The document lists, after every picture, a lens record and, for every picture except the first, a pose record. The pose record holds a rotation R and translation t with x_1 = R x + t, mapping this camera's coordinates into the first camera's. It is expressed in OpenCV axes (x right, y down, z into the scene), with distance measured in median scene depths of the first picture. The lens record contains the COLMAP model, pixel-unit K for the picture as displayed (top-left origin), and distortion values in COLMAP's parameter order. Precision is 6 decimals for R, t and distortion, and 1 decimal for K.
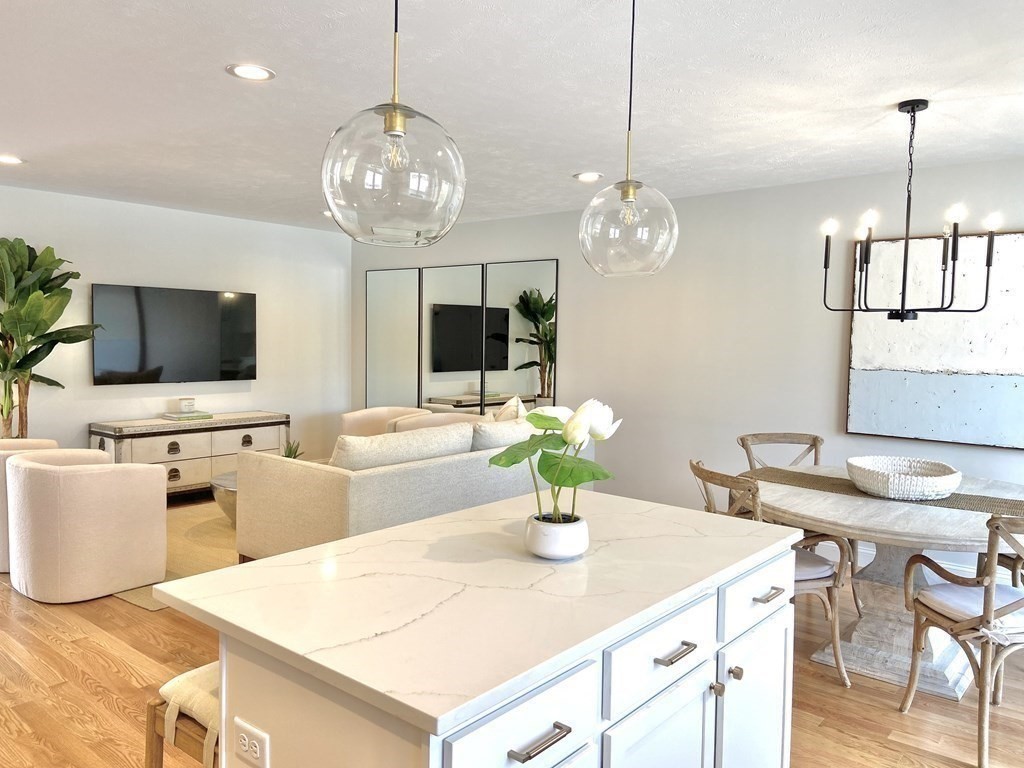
lens RADIAL K [[779.5, 0, 512.0], [0, 779.5, 384.0], [0, 0, 1]] dist [0.126583, -0.125119]
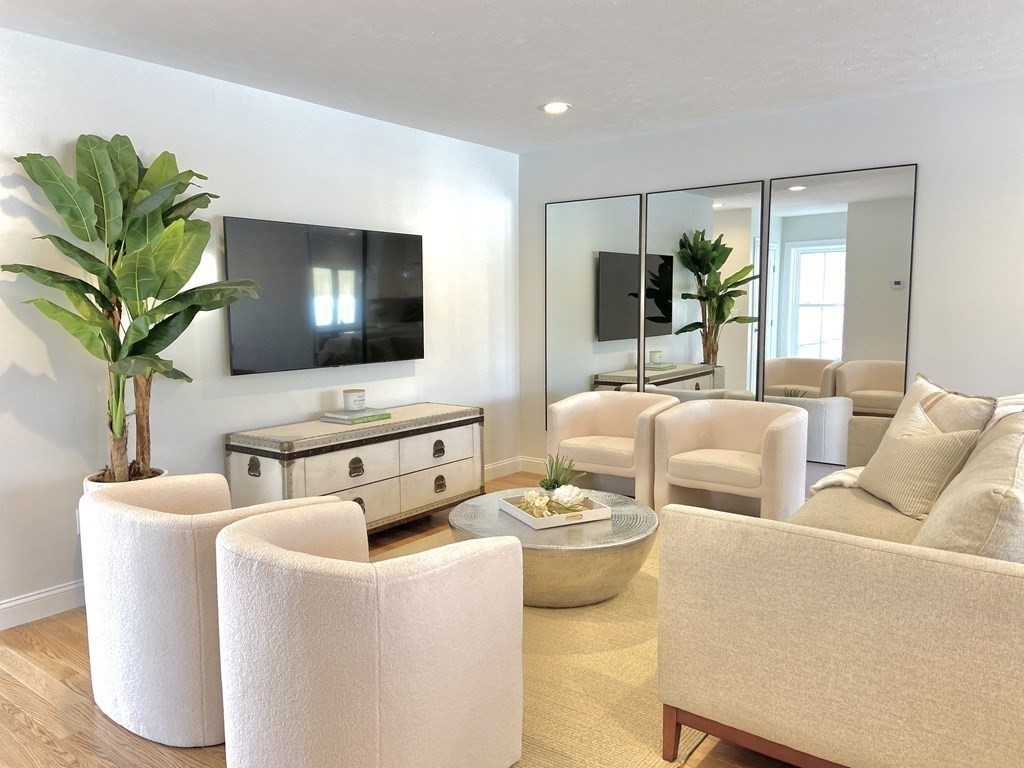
lens RADIAL K [[779.5, 0, 512.0], [0, 779.5, 384.0], [0, 0, 1]] dist [0.126583, -0.125119]
pose [[0.998644, -0.030947, 0.041856, -0.325503], [0.029084, 0.998589, 0.044424, -0.013584], [-0.043171, -0.043147, 0.998136, 0.353404]]
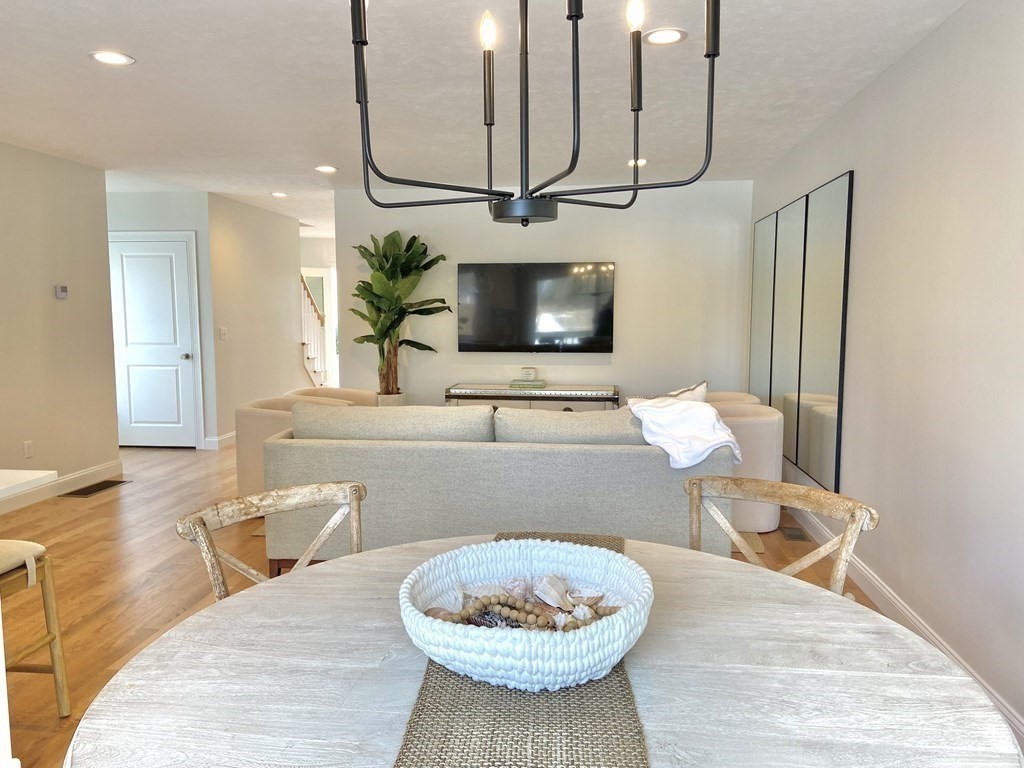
lens RADIAL K [[779.5, 0, 512.0], [0, 779.5, 384.0], [0, 0, 1]] dist [0.126583, -0.125119]
pose [[0.532077, 0.065390, -0.844167, 0.487326], [-0.042880, 0.997815, 0.050265, -0.011216], [0.845609, 0.009453, 0.533719, 0.459614]]
